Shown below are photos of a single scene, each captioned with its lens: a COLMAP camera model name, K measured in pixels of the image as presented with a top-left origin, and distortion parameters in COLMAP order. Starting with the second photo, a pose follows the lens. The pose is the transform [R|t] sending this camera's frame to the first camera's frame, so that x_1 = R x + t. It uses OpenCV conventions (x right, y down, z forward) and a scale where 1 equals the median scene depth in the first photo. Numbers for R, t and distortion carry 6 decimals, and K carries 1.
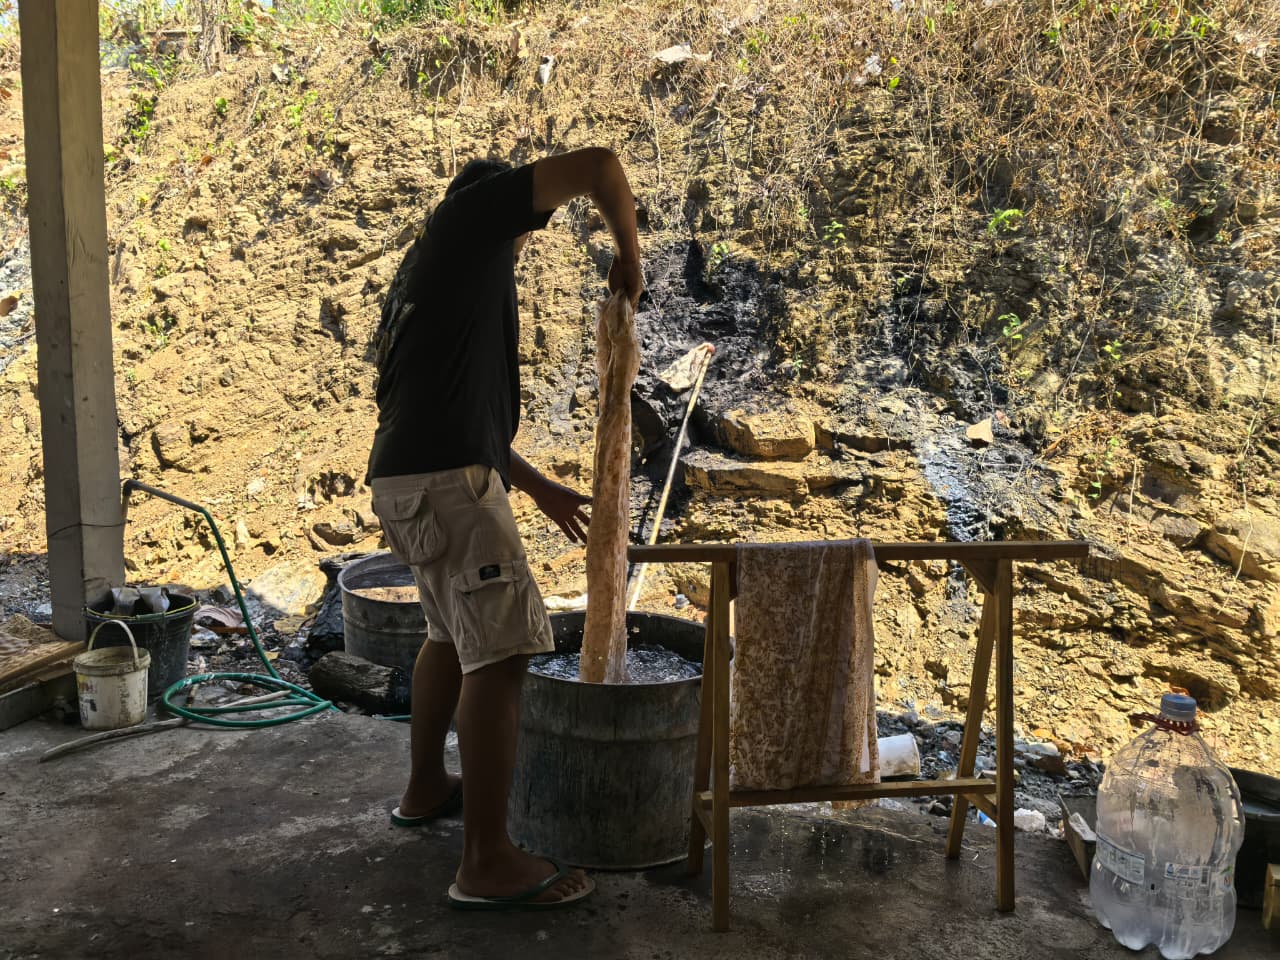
lens RADIAL K [[1067.3, 0, 637.2], [0, 1067.3, 476.1], [0, 0, 1]] dist [-0.012034, 0.019189]
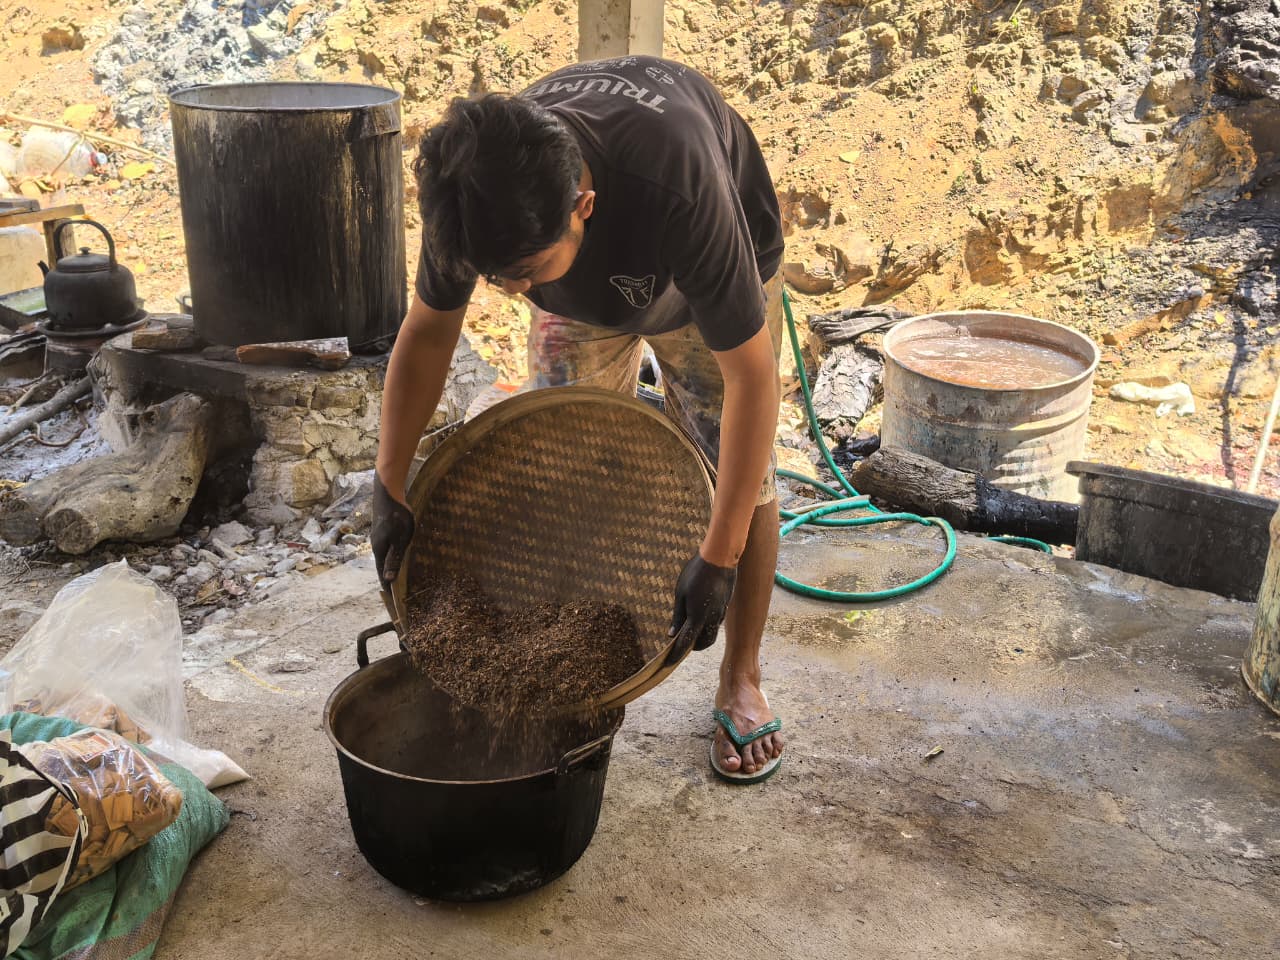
lens RADIAL K [[1510.3, 0, 647.1], [0, 1510.3, 485.7], [0, 0, 1]] dist [0.035032, 0.000000]
pose [[0.972301, 0.075628, -0.221158, -0.152684], [-0.029289, 0.978170, 0.205734, -0.018333], [0.231890, -0.193558, 0.953290, -0.054974]]
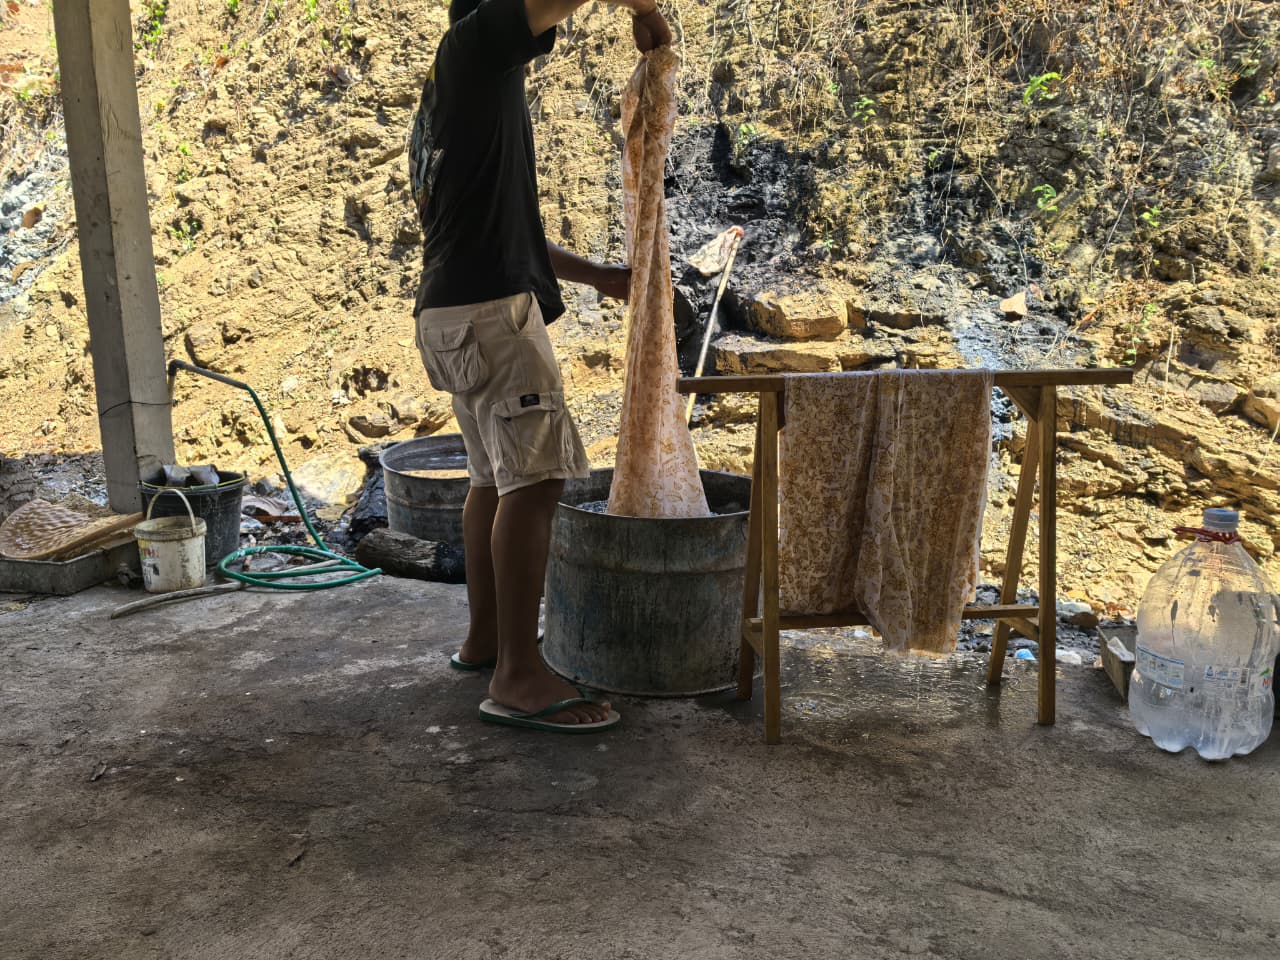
lens RADIAL K [[1067.3, 0, 634.3], [0, 1067.3, 481.3], [0, 0, 1]] dist [-0.012034, 0.019189]
pose [[0.999535, -0.019039, -0.023820, -0.010048], [0.020880, 0.996609, 0.079593, 0.031337], [0.022224, -0.080053, 0.996543, -0.009163]]
